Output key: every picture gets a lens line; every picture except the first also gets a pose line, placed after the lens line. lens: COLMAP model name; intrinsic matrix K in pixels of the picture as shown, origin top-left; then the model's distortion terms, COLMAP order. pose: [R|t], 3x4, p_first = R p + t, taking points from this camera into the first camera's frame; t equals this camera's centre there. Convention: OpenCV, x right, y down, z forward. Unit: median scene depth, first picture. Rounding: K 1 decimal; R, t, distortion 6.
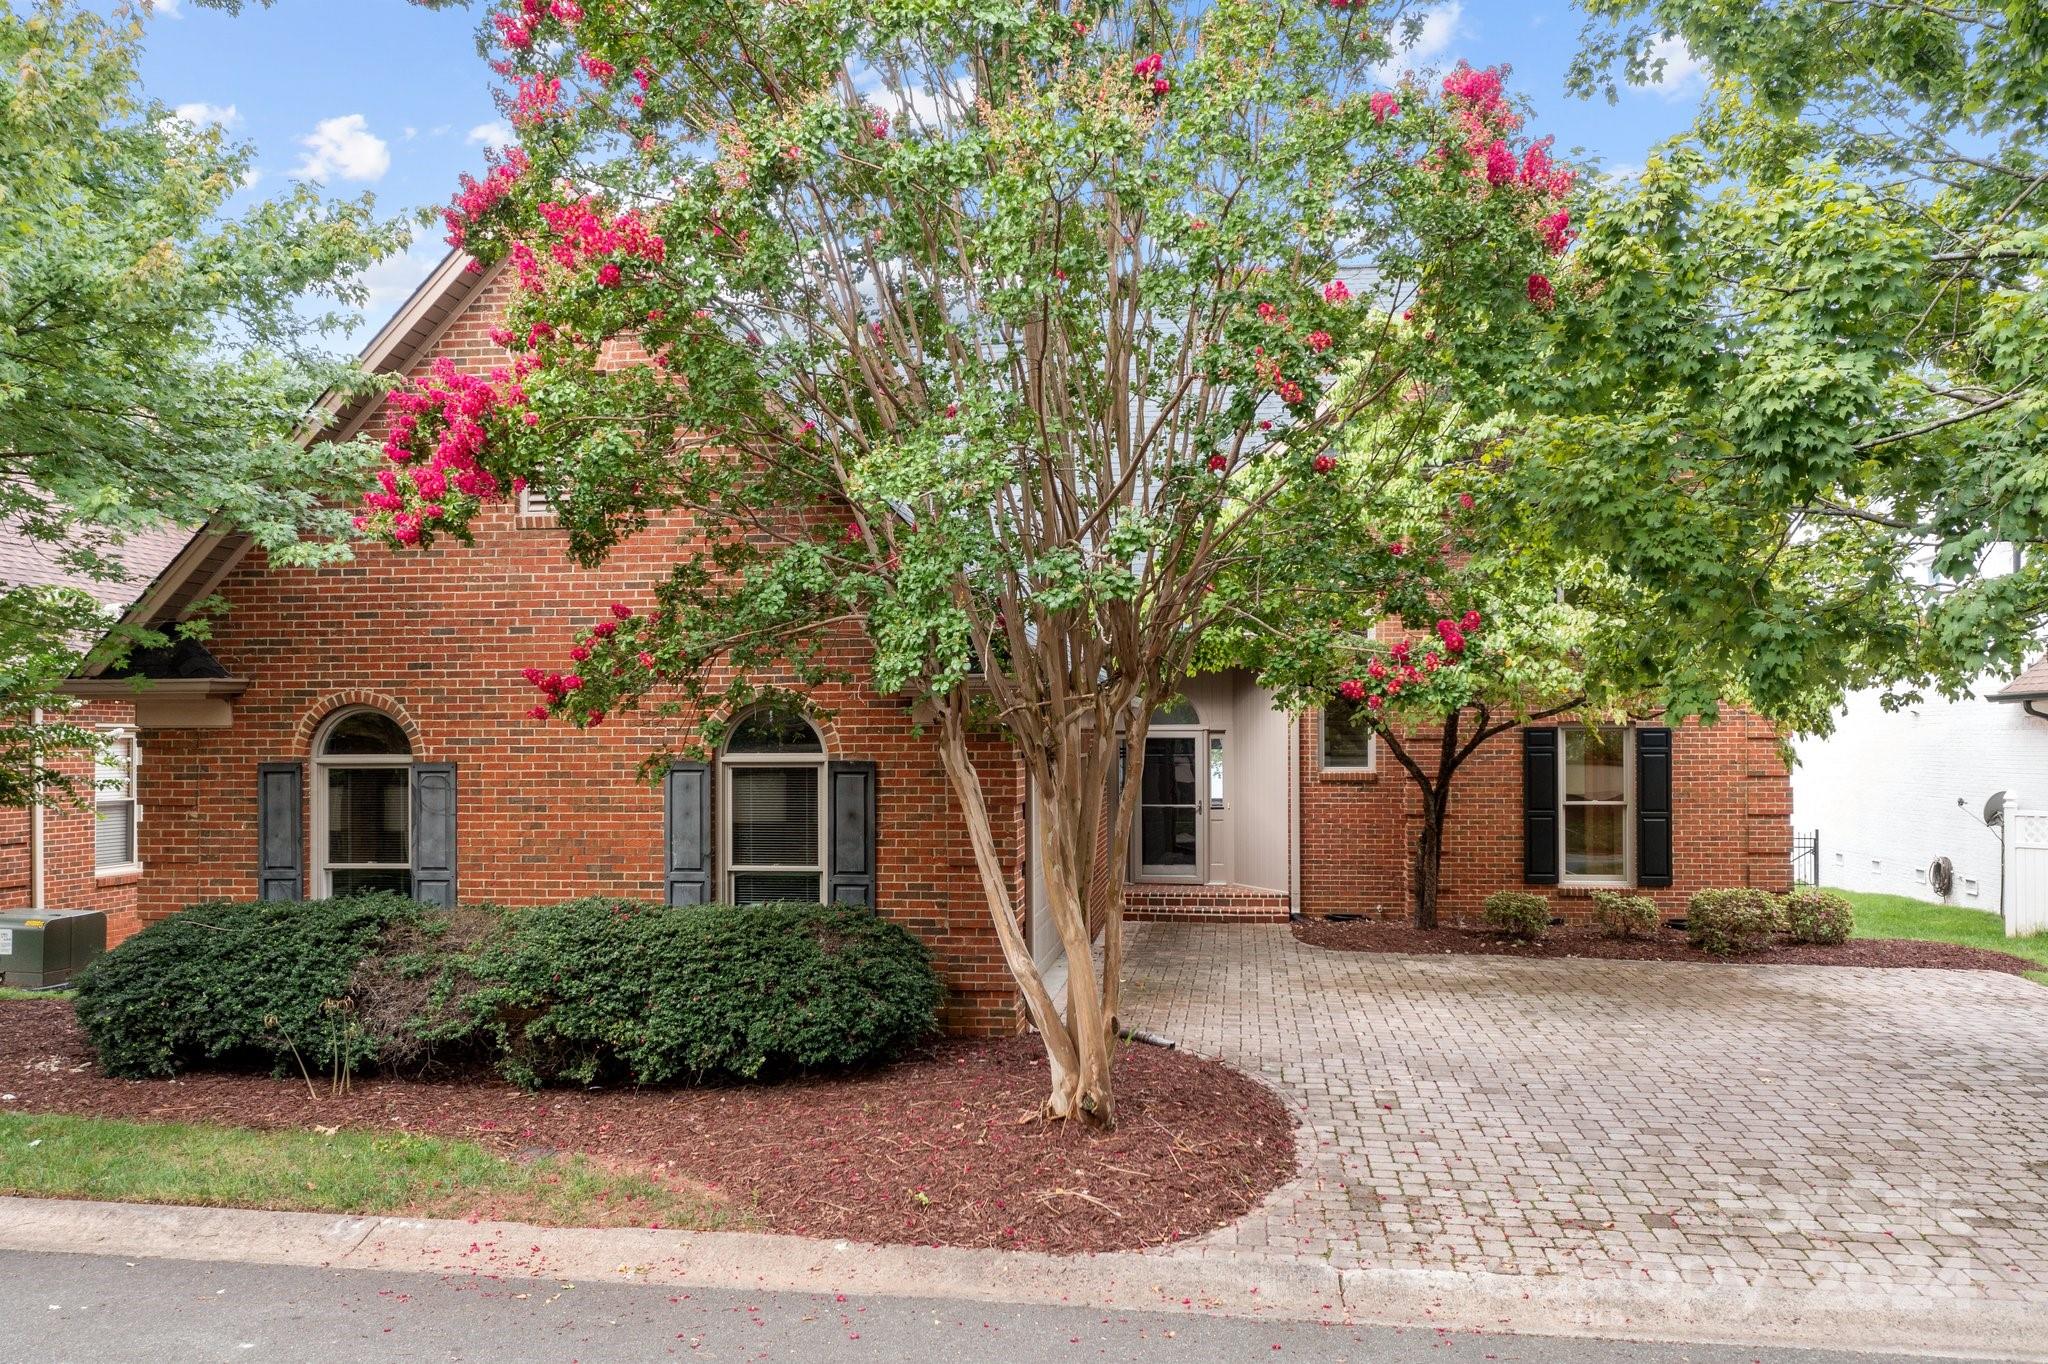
lens RADIAL K [[1646.4, 0, 1024.0], [0, 1646.4, 682.0], [0, 0, 1]] dist [0.000651, -0.002437]
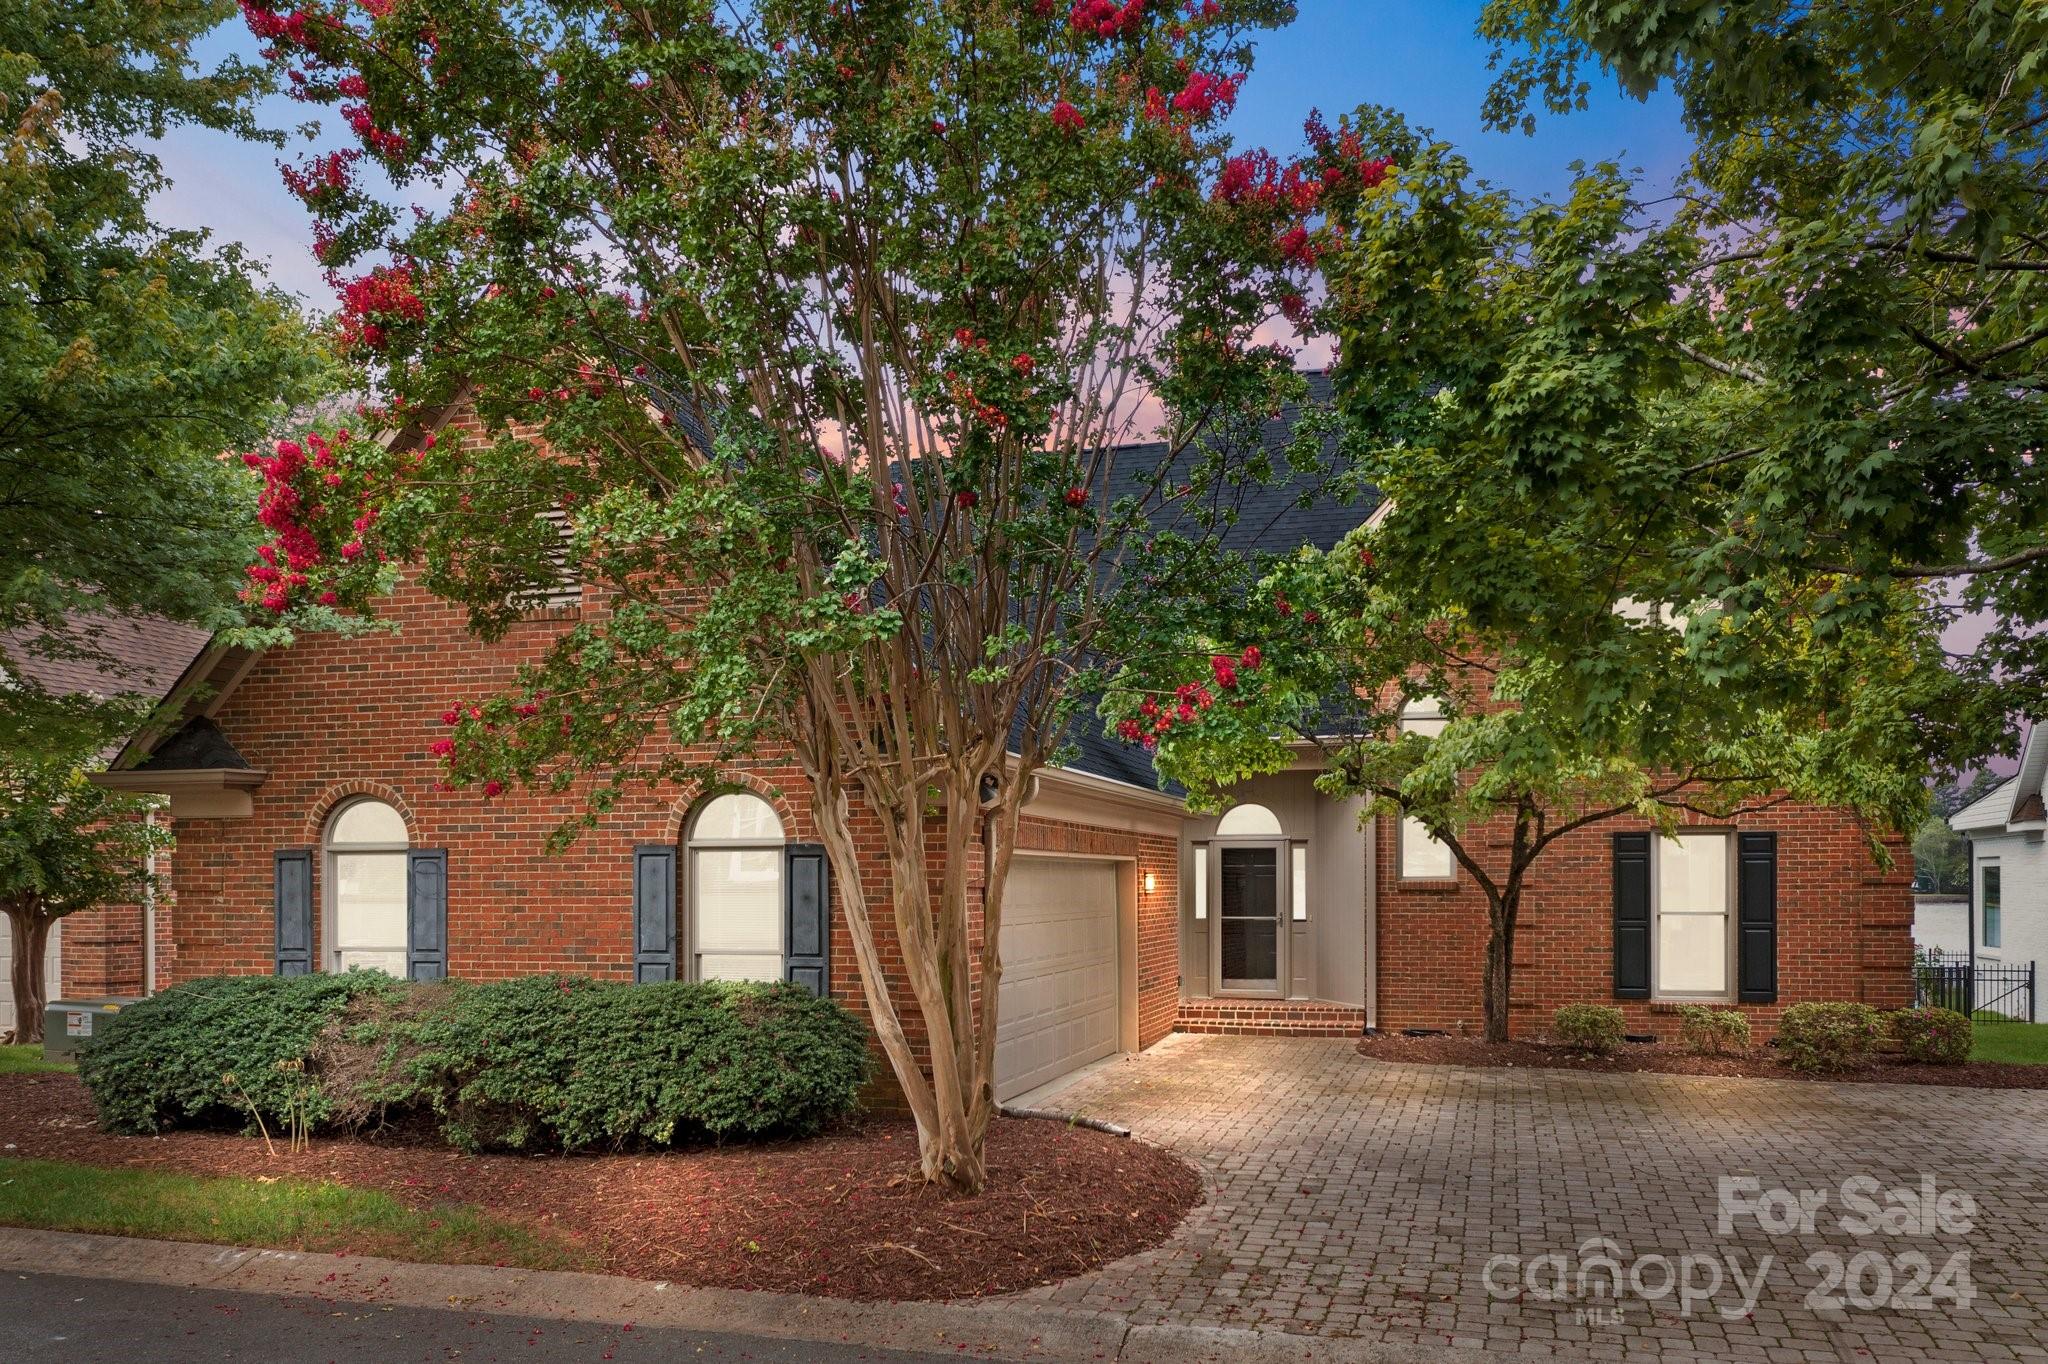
lens RADIAL K [[1691.0, 0, 1023.8], [0, 1691.0, 836.0], [0, 0, 1]] dist [-0.000090, -0.000156]
pose [[0.989571, -0.003000, -0.144015, 0.206072], [0.003619, 0.999985, 0.004038, 0.046192], [0.144001, -0.004517, 0.989567, -0.004277]]
